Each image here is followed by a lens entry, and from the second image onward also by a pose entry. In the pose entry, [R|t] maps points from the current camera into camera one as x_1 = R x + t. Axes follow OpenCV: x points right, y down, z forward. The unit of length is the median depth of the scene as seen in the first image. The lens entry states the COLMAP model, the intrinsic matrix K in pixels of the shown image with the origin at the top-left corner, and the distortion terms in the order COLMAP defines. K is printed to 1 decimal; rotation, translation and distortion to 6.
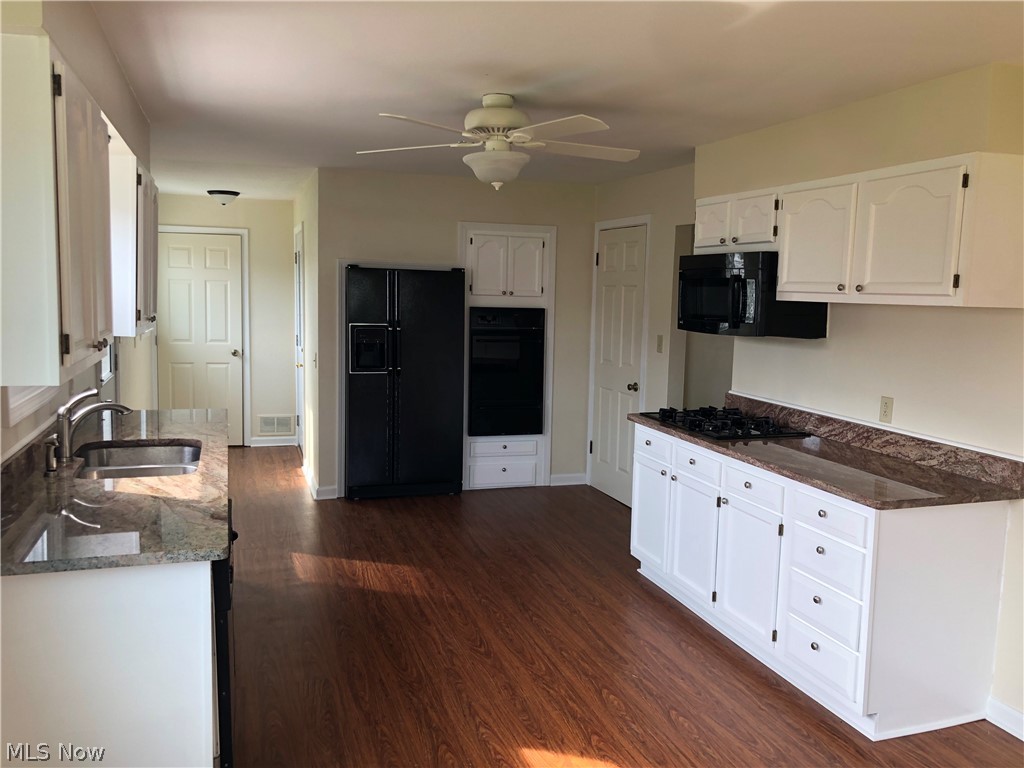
lens RADIAL K [[833.0, 0, 513.3], [0, 833.0, 375.6], [0, 0, 1]] dist [0.009849, 0.000527]
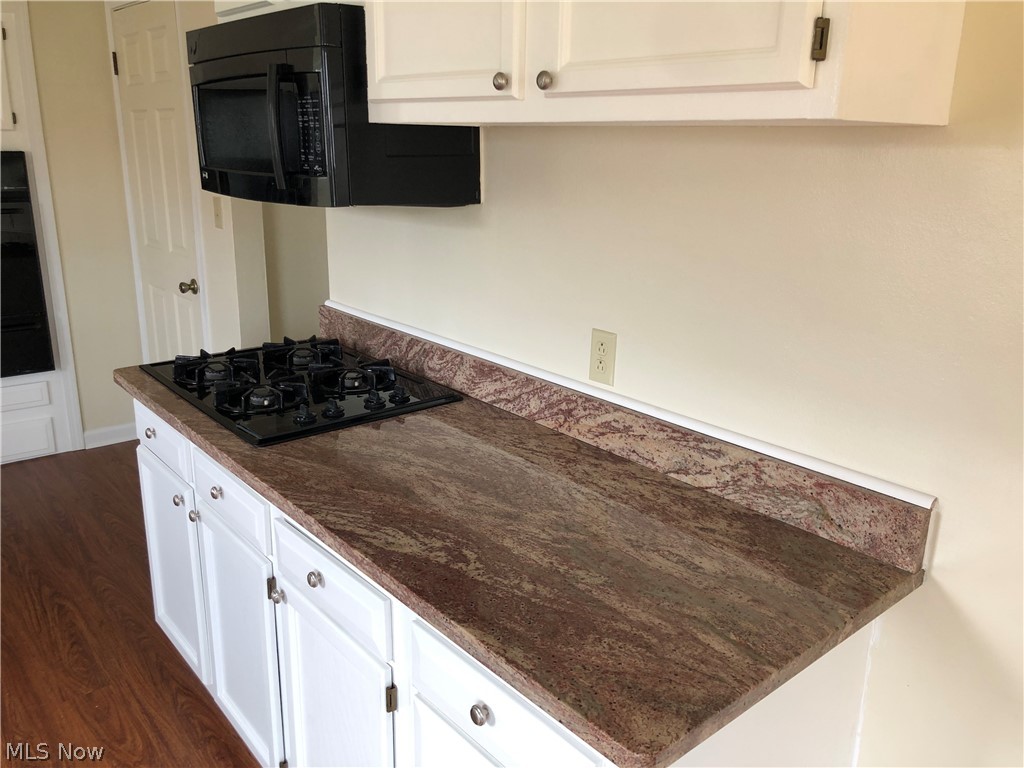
lens RADIAL K [[833.0, 0, 513.3], [0, 833.0, 375.6], [0, 0, 1]] dist [0.009849, 0.000527]
pose [[0.930510, -0.109220, 0.349604, 0.230272], [0.045016, 0.981371, 0.186775, -0.039865], [-0.363491, -0.158058, 0.918092, 0.577308]]
